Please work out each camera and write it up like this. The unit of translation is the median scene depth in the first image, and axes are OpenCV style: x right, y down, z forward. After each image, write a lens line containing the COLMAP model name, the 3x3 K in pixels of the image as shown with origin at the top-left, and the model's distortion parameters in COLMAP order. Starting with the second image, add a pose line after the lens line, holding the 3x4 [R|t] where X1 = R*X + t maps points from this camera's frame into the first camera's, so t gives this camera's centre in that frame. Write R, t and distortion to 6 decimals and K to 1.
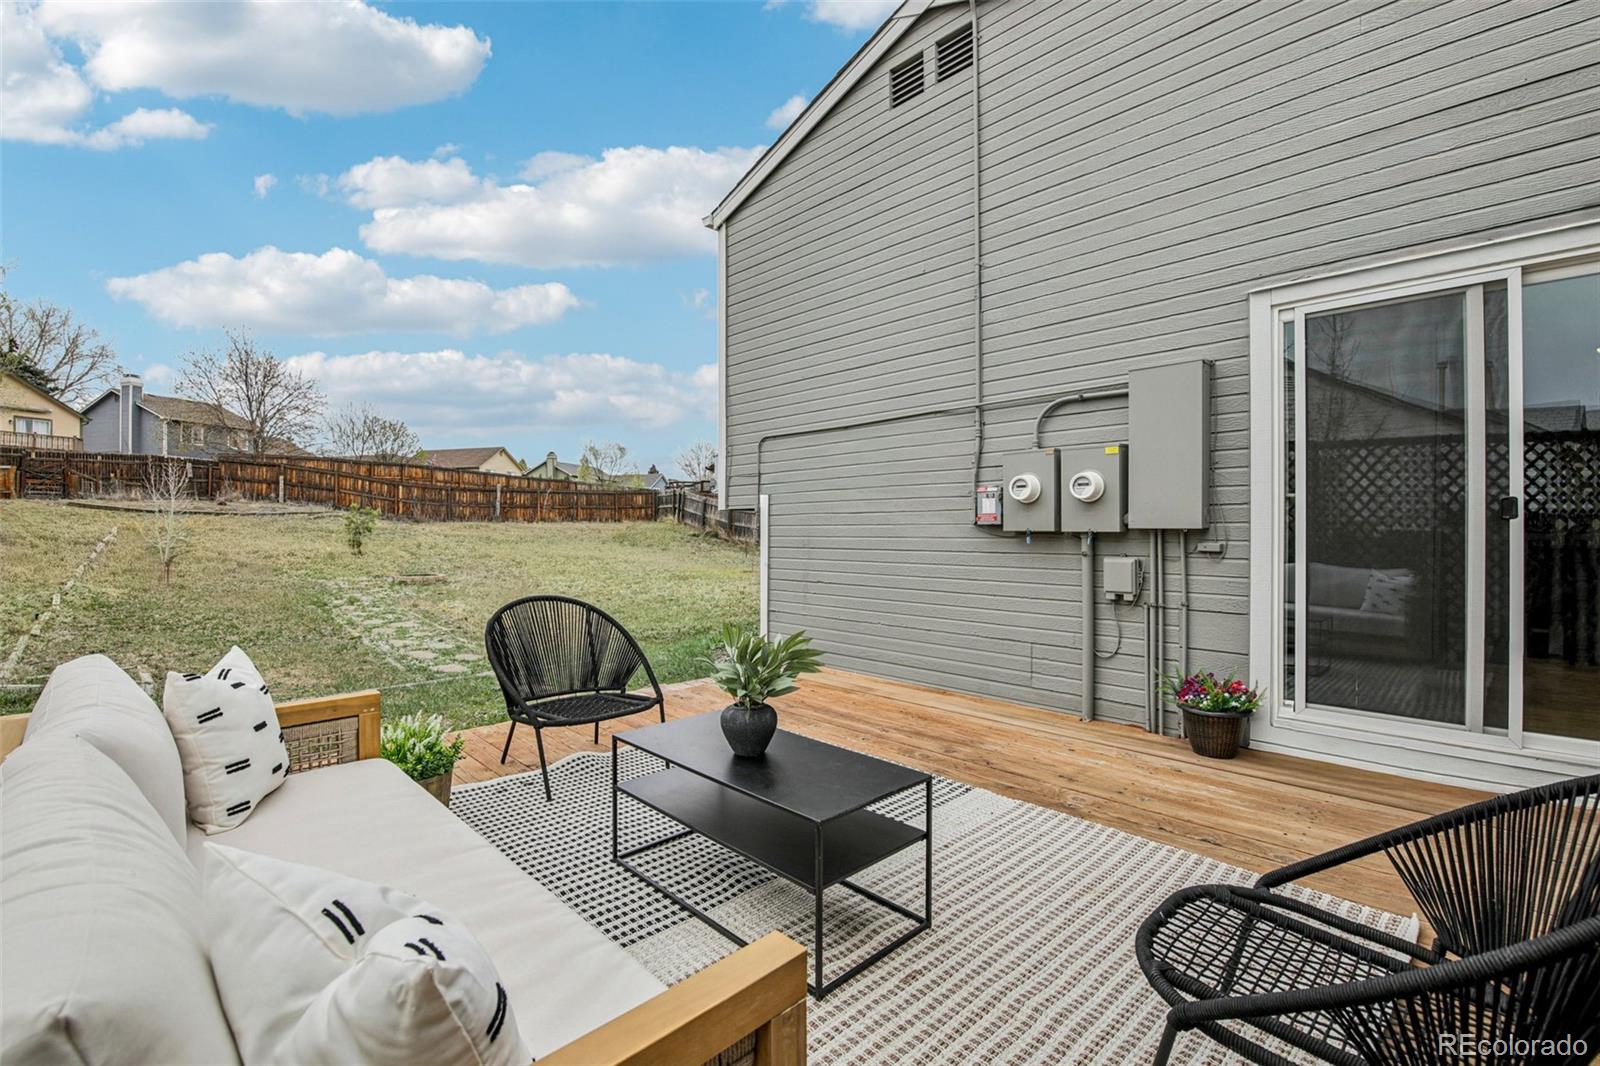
lens RADIAL K [[705.7, 0, 820.8], [0, 705.7, 529.7], [0, 0, 1]] dist [-0.022400, -0.000146]
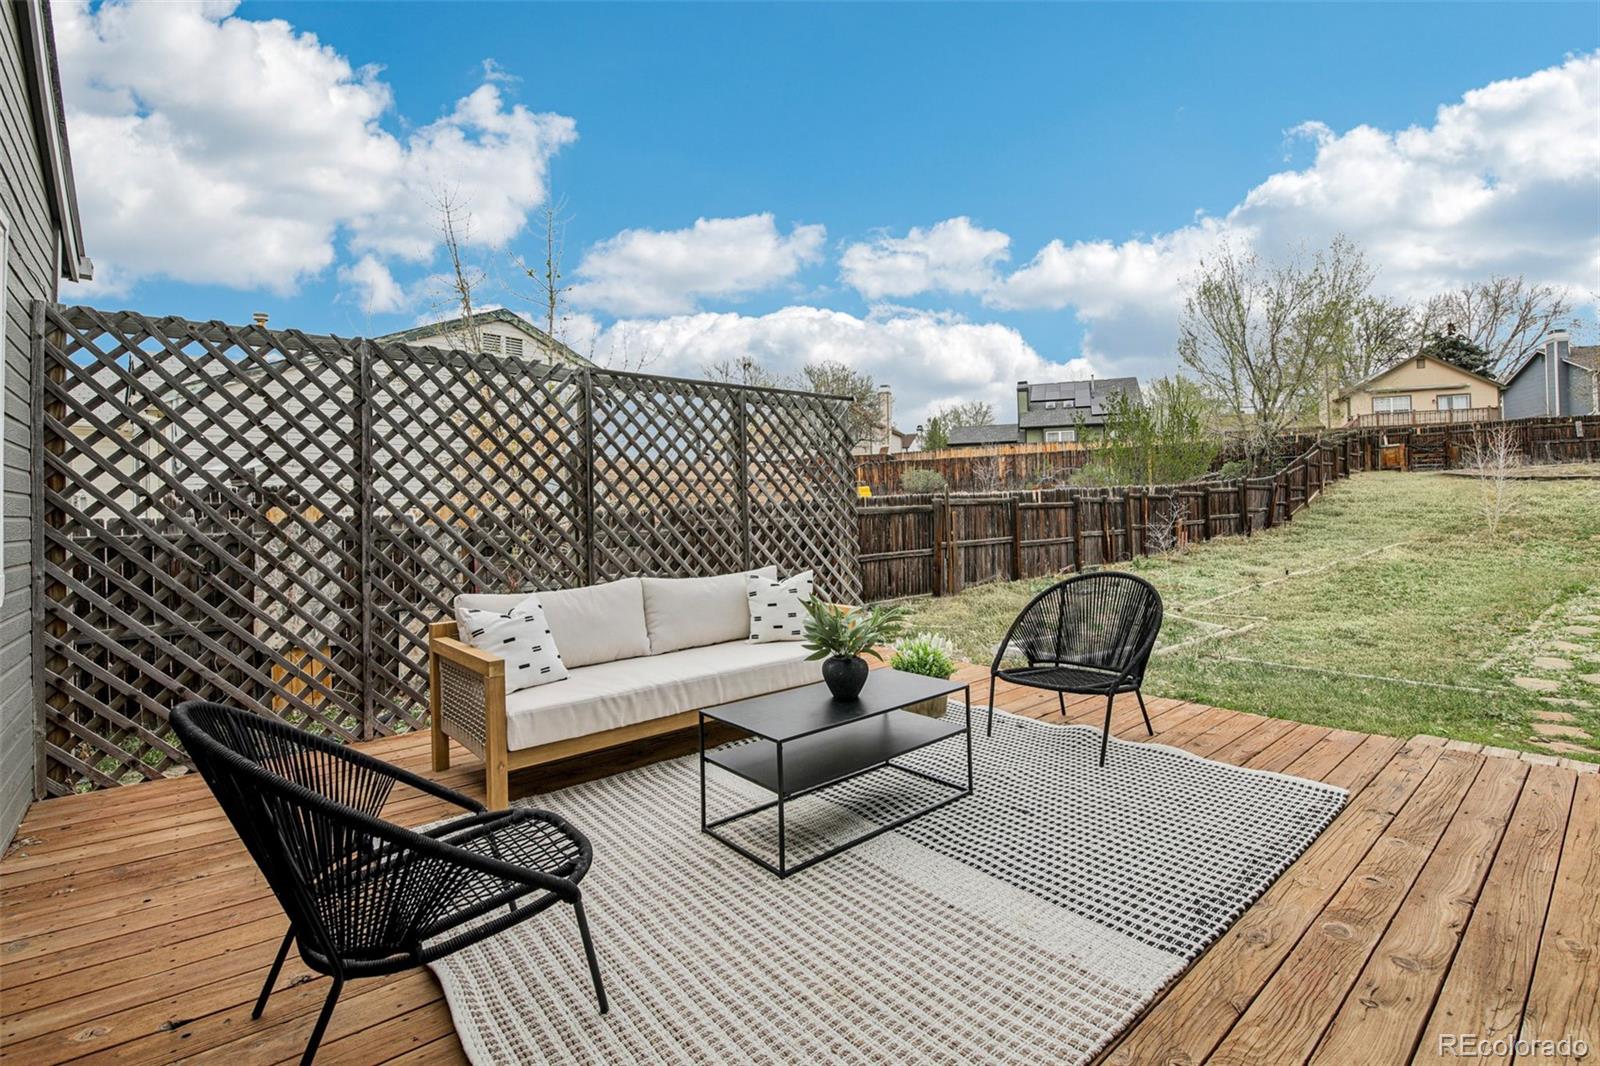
lens RADIAL K [[727.5, 0, 799.5], [0, 727.5, 507.4], [0, 0, 1]] dist [0.000336, -0.000290]
pose [[-0.082633, -0.001649, -0.996579, 0.081564], [0.017905, 0.999835, -0.003139, -0.000748], [0.996419, -0.018103, -0.082590, 0.071401]]
